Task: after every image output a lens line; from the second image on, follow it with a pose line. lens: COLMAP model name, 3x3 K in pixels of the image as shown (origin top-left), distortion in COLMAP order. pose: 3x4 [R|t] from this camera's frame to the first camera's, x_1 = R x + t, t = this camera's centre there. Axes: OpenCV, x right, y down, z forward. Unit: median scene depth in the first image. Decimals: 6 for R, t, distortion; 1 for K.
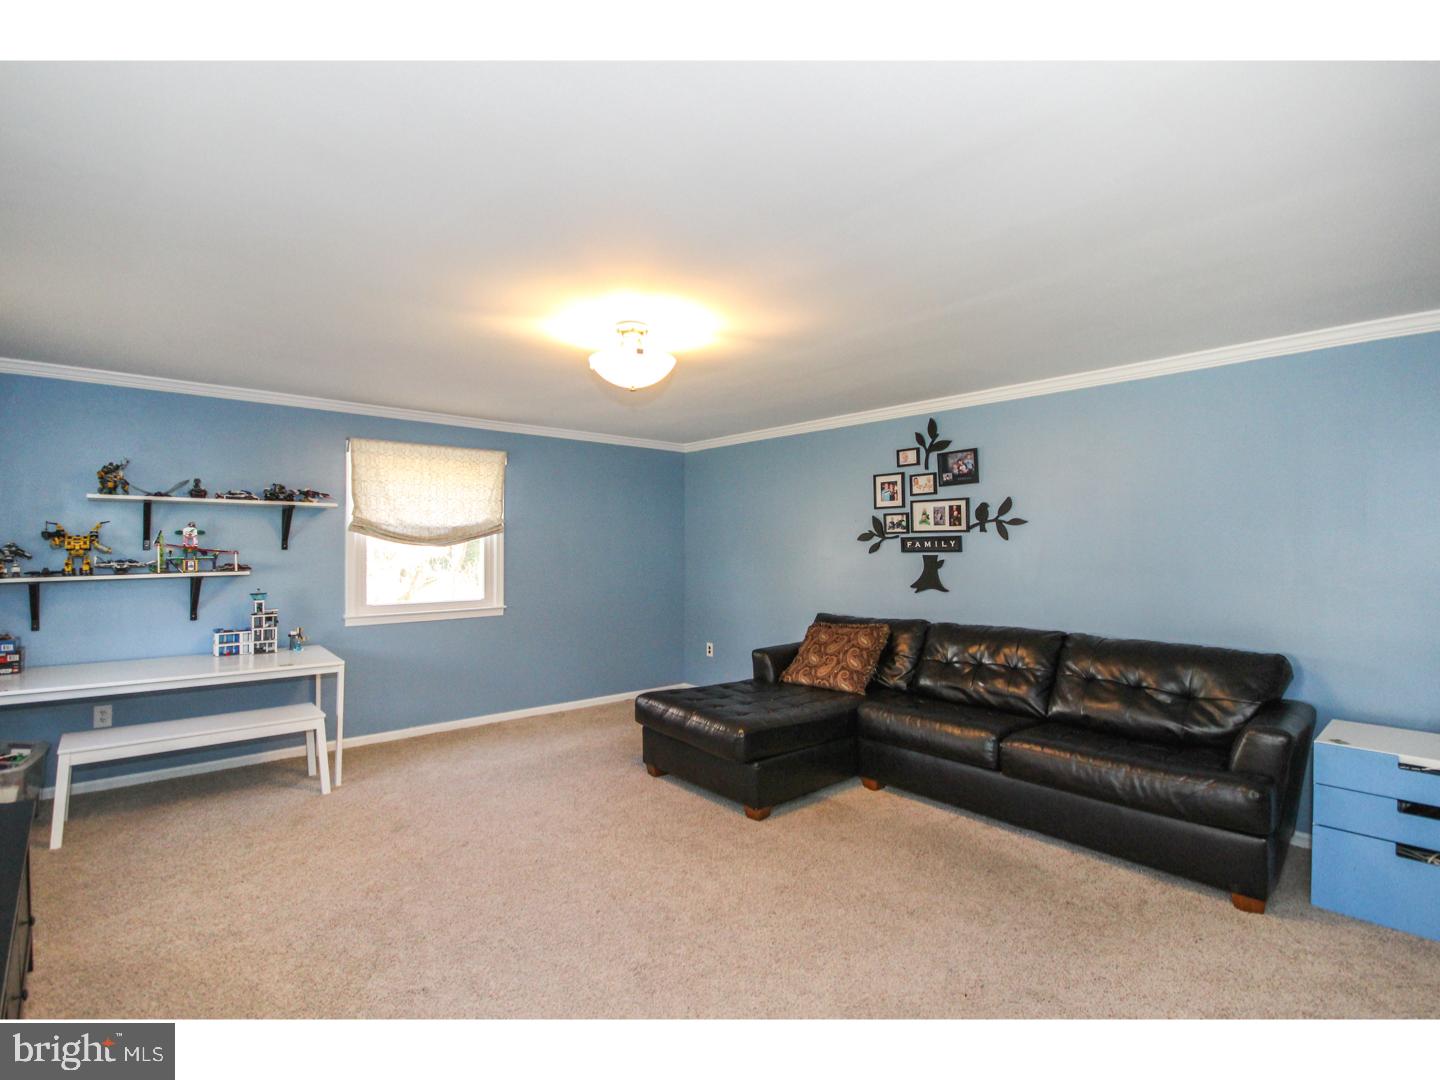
lens RADIAL K [[692.6, 0, 720.0], [0, 692.6, 540.0], [0, 0, 1]] dist [-0.002100, -0.000244]
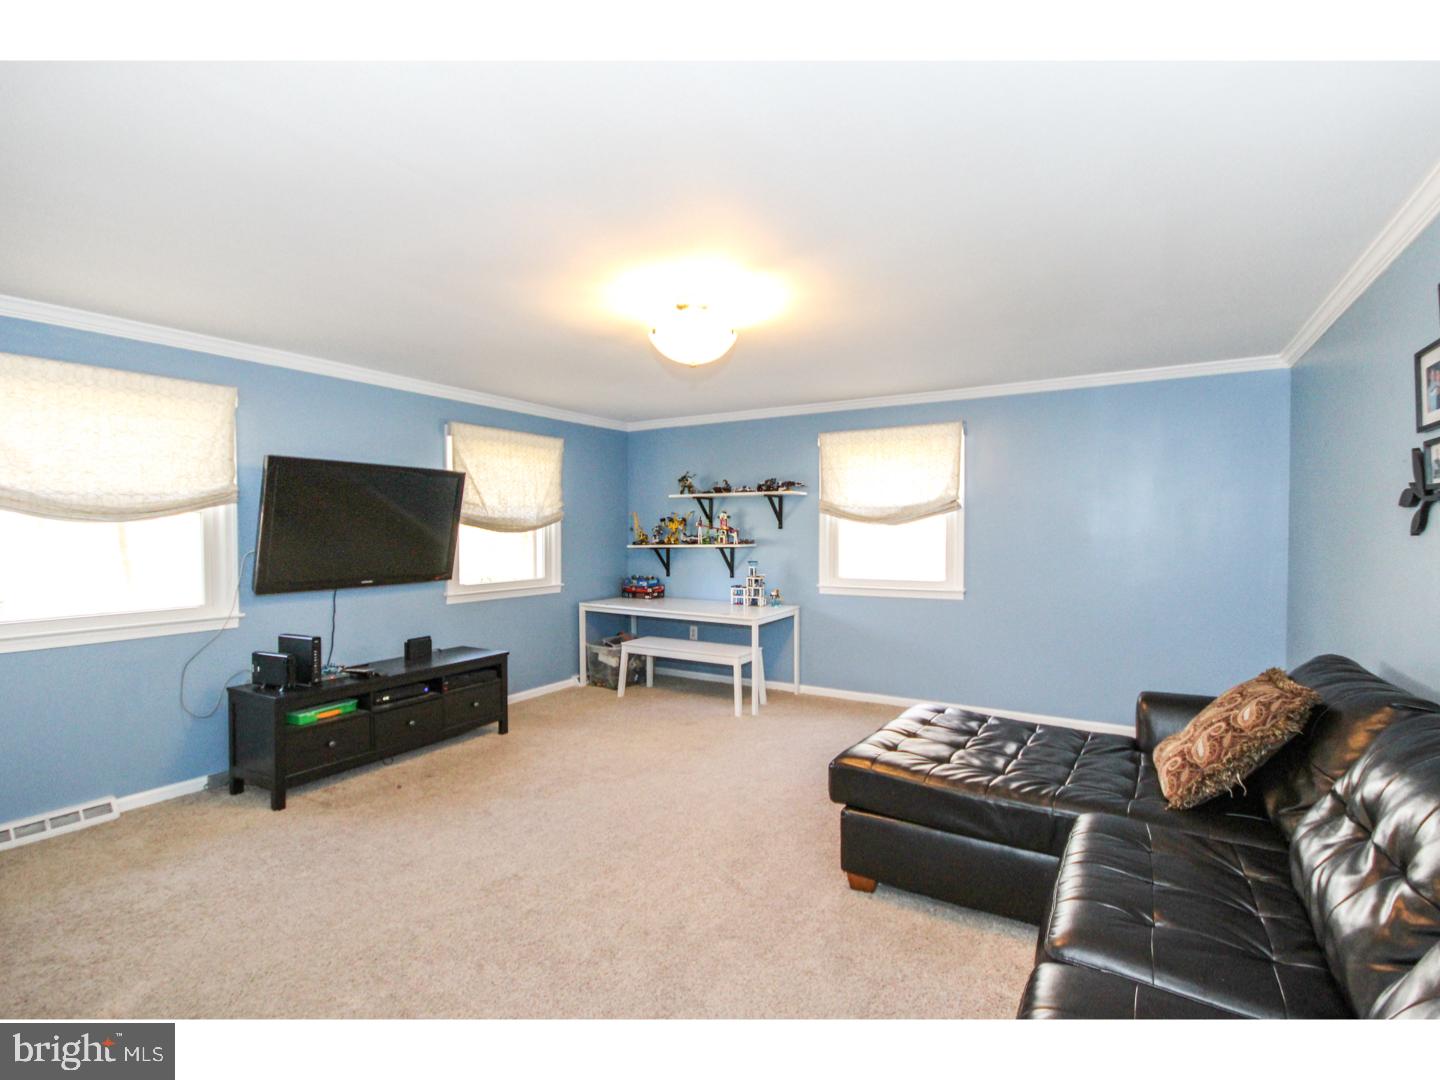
lens RADIAL K [[704.5, 0, 720.0], [0, 704.5, 540.0], [0, 0, 1]] dist [0.001772, 0.000492]
pose [[0.285120, 0.012312, -0.958413, 0.601747], [0.012719, 0.999781, 0.016627, 0.011574], [0.958407, -0.016931, 0.284901, 0.526027]]
